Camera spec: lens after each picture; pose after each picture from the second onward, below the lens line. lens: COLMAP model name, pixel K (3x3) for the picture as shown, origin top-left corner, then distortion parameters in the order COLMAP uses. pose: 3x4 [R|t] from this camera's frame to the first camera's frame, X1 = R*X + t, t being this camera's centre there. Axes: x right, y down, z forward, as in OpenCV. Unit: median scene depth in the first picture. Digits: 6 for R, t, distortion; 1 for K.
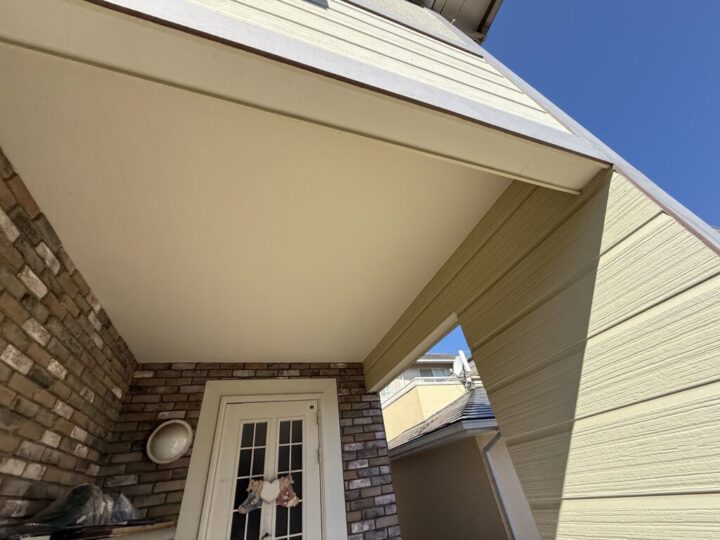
lens RADIAL K [[287.1, 0, 360.0], [0, 287.1, 270.0], [0, 0, 1]] dist [0.001650, 0.000385]
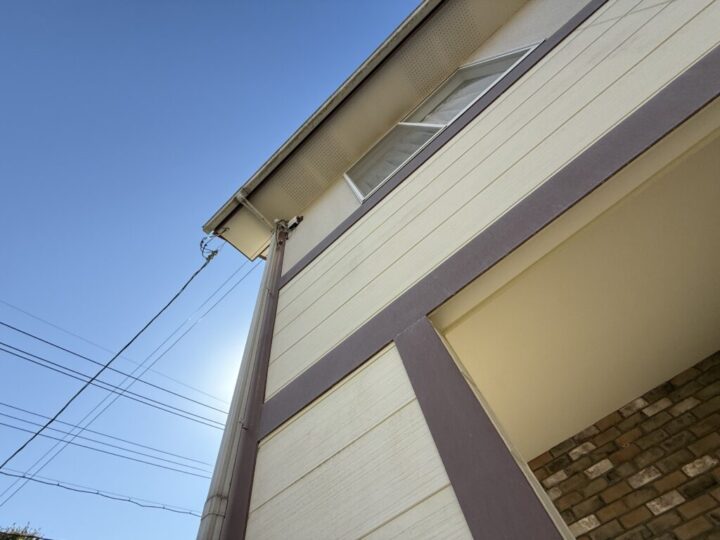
lens RADIAL K [[287.1, 0, 360.0], [0, 287.1, 270.0], [0, 0, 1]] dist [0.001650, 0.000385]
pose [[-0.815748, -0.334304, -0.472012, 0.999845], [0.528824, -0.100490, -0.842761, 0.736438], [0.234306, -0.937093, 0.258762, 1.192239]]
